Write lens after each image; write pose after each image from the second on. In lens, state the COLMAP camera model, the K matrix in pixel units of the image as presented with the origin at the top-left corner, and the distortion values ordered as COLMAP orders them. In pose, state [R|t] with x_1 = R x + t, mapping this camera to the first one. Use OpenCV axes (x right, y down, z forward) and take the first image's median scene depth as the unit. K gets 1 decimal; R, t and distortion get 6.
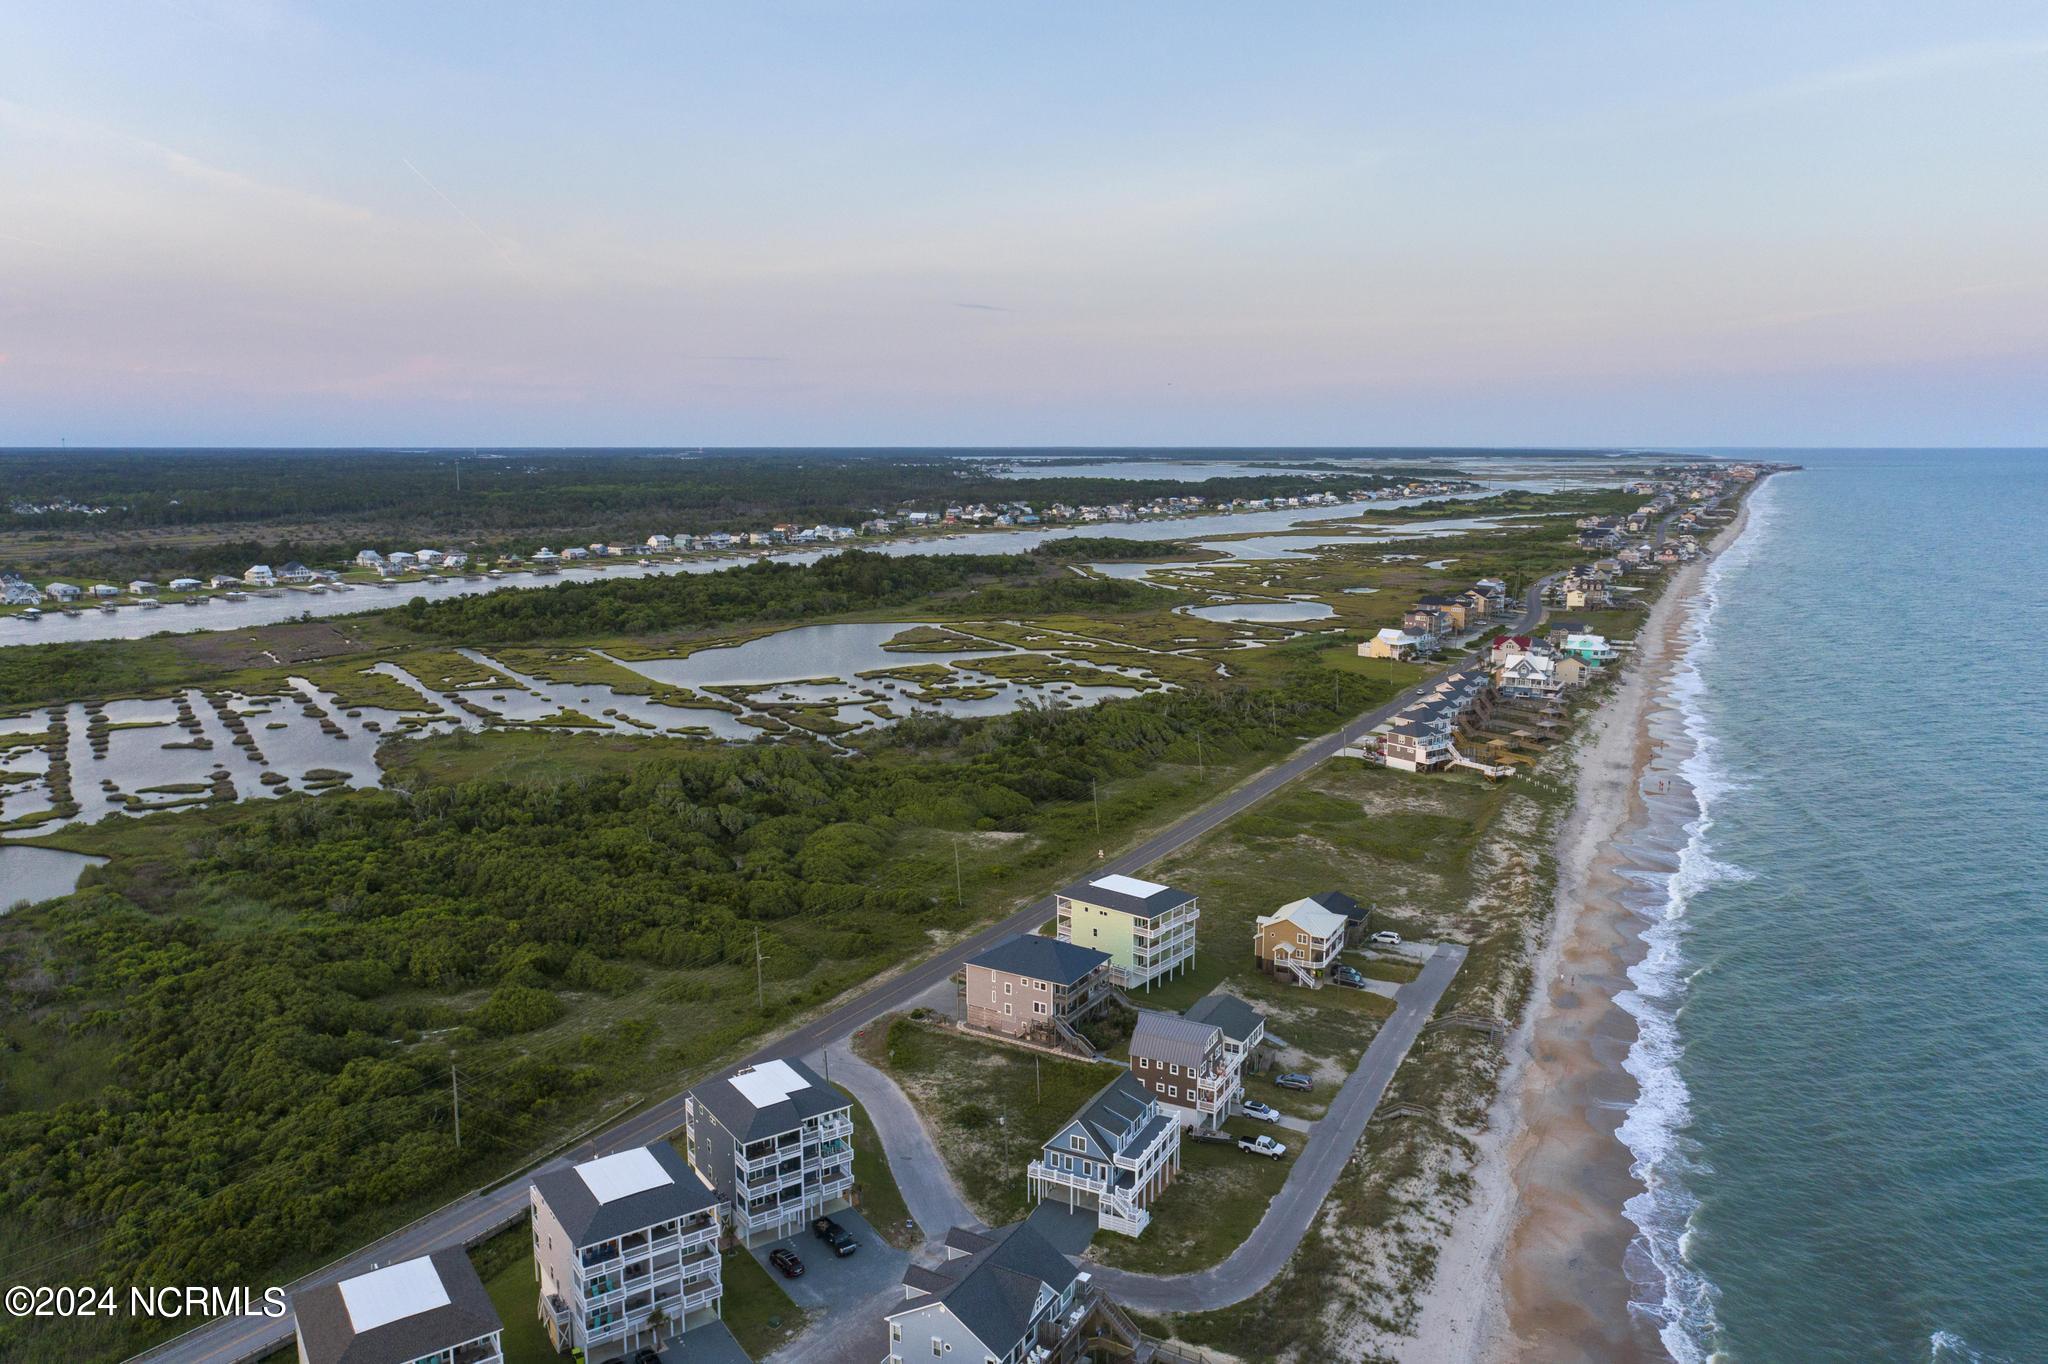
lens RADIAL K [[1395.0, 0, 1025.4], [0, 1395.0, 694.2], [0, 0, 1]] dist [-0.007633, 0.015416]
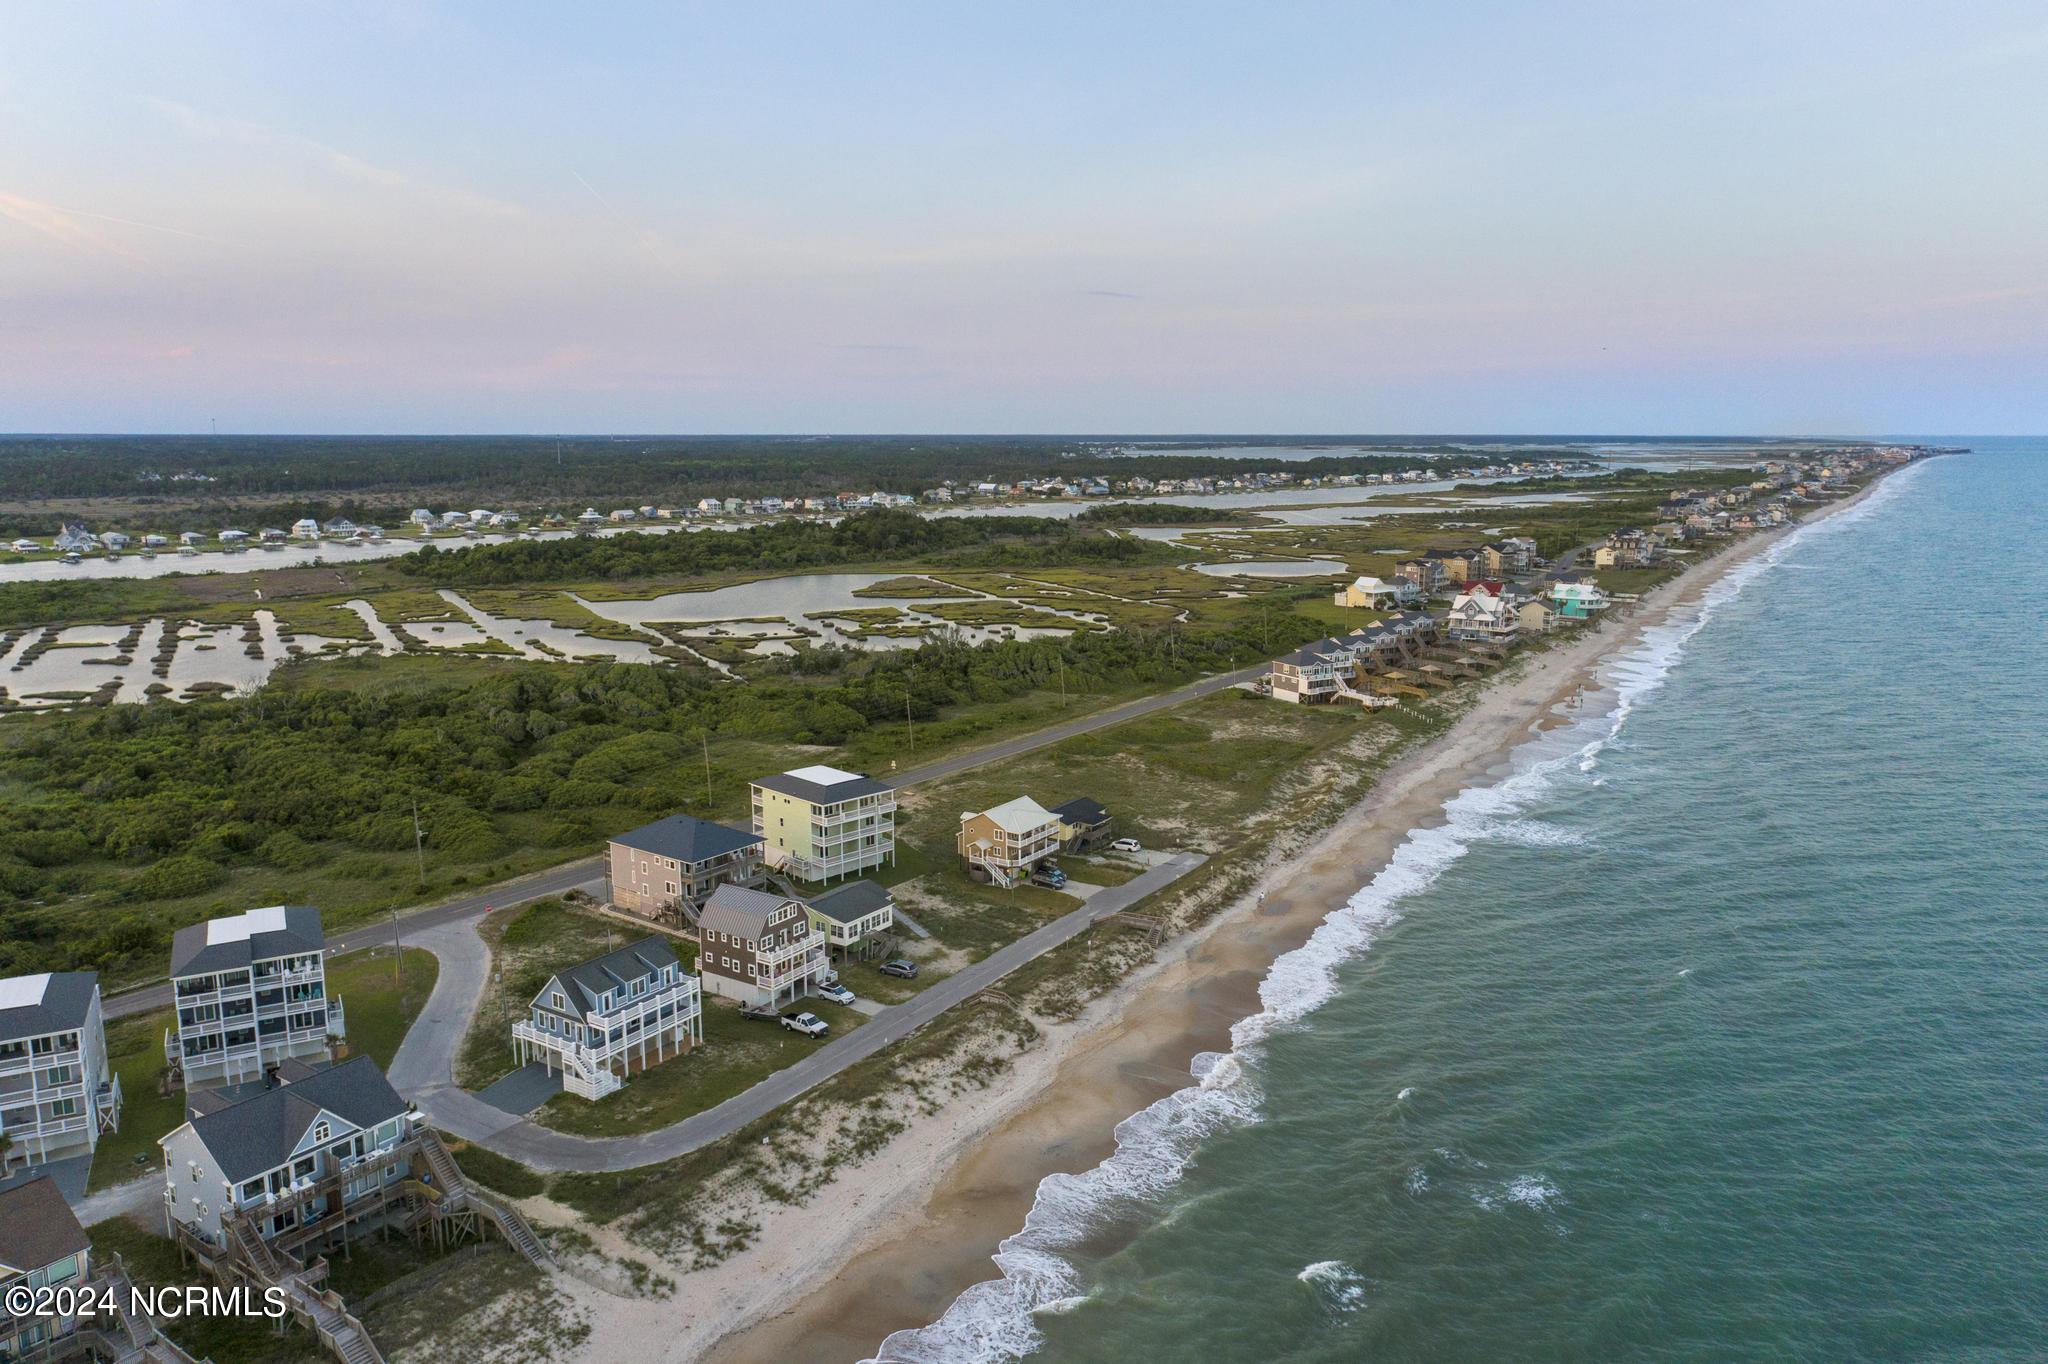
lens RADIAL K [[1395.0, 0, 1014.0], [0, 1395.0, 673.0], [0, 0, 1]] dist [-0.007633, 0.015416]
pose [[0.995263, 0.015494, -0.095977, 0.151994], [-0.016001, 0.999862, -0.004521, 0.036257], [0.095893, 0.006035, 0.995373, 0.035578]]
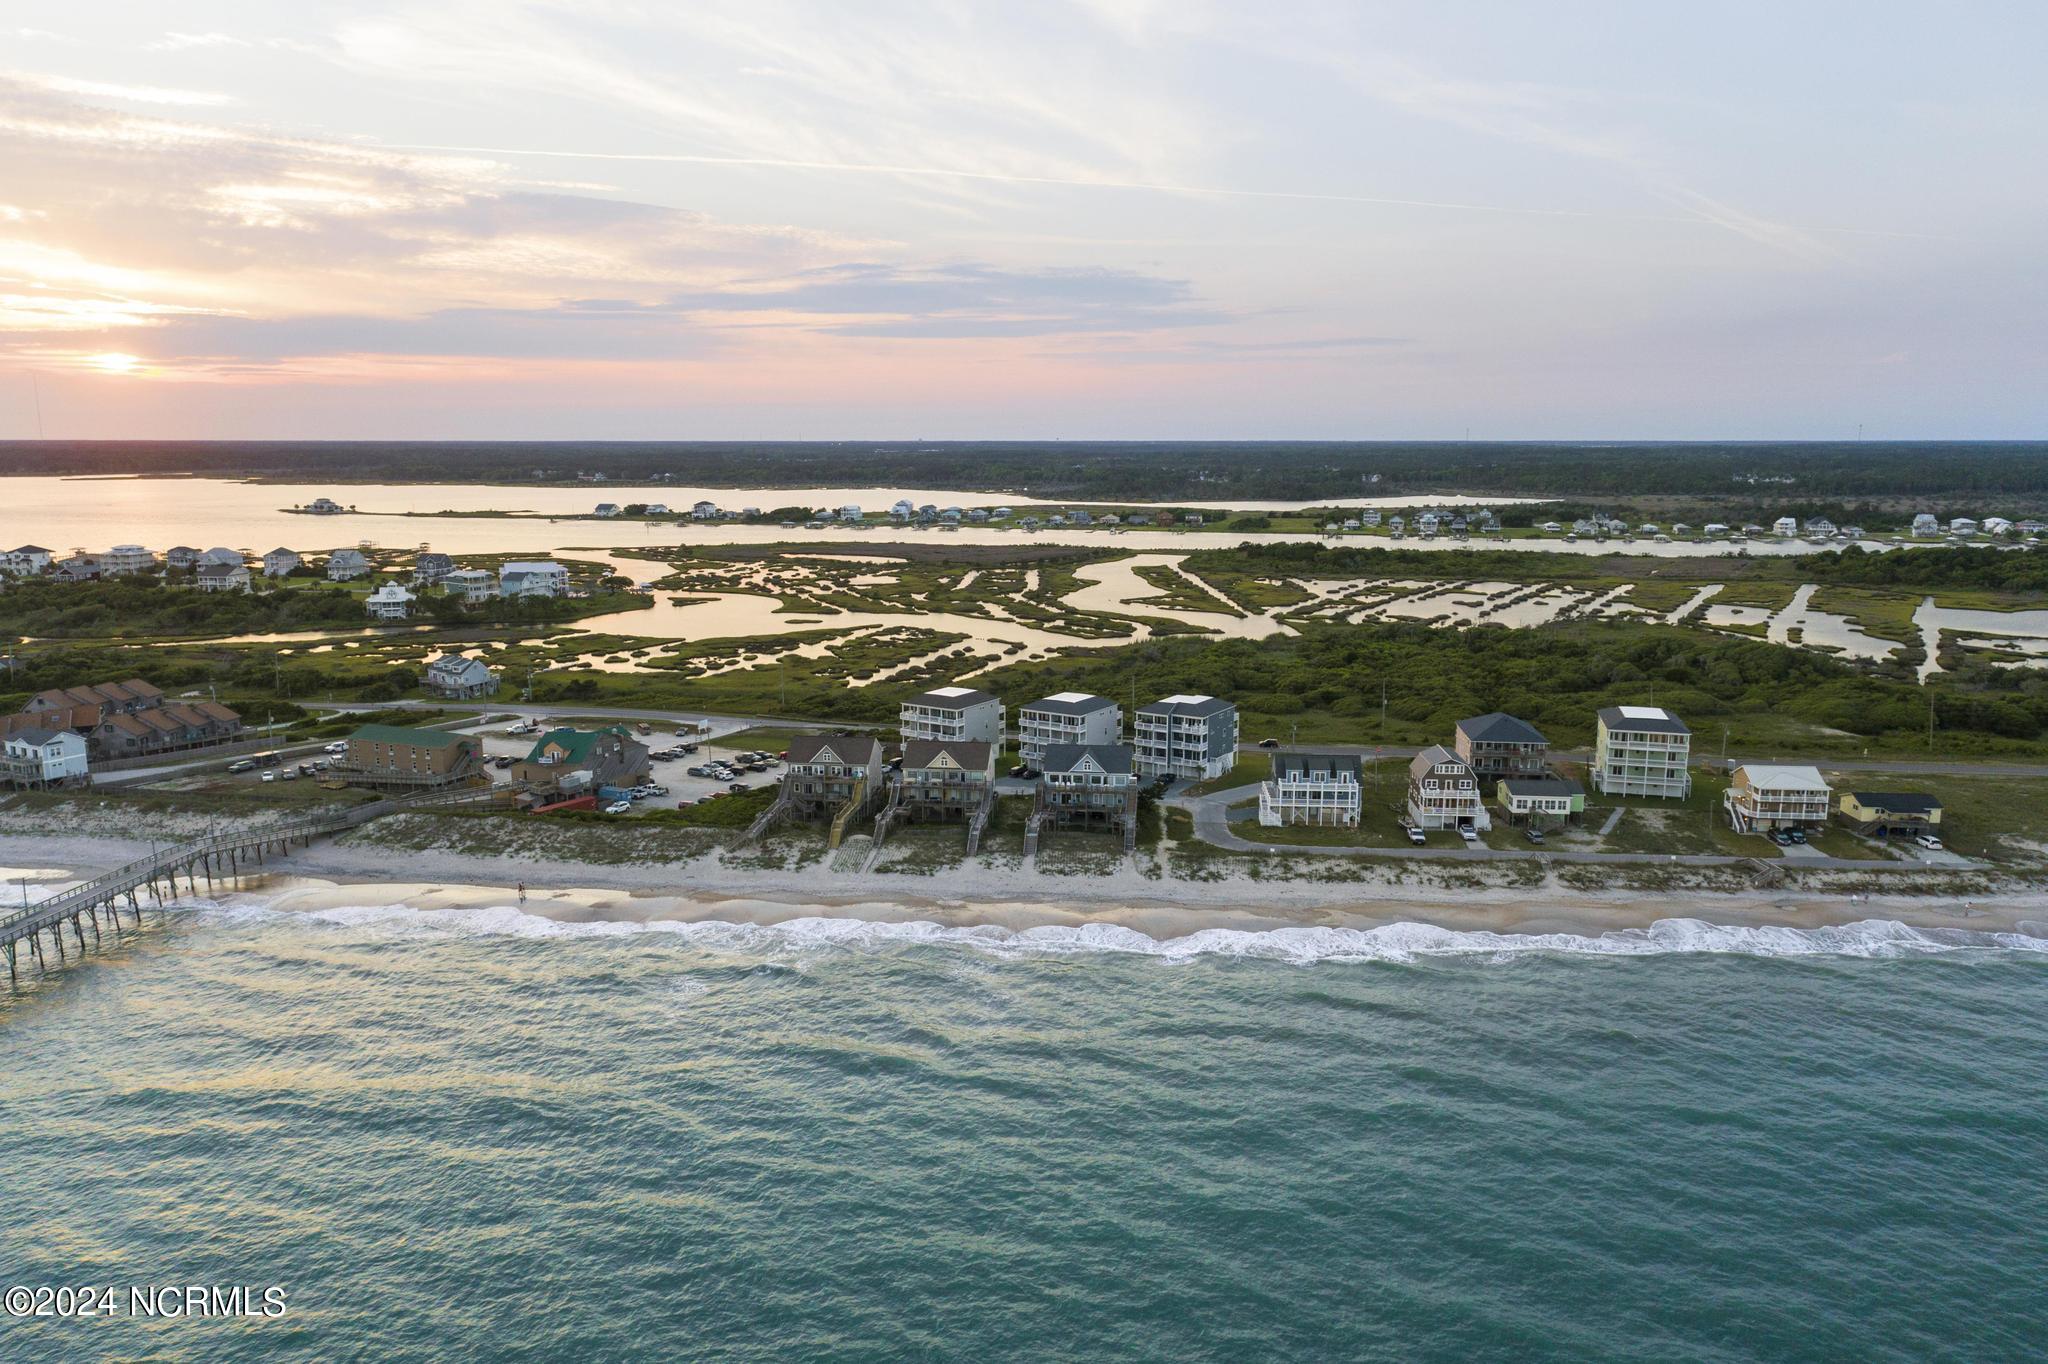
lens RADIAL K [[1395.0, 0, 1055.3], [0, 1395.0, 657.5], [0, 0, 1]] dist [-0.007633, 0.015416]
pose [[0.402155, 0.139025, -0.904955, 0.471659], [-0.158217, 0.984087, 0.080871, 0.039324], [0.901798, 0.110657, 0.417751, 0.040351]]
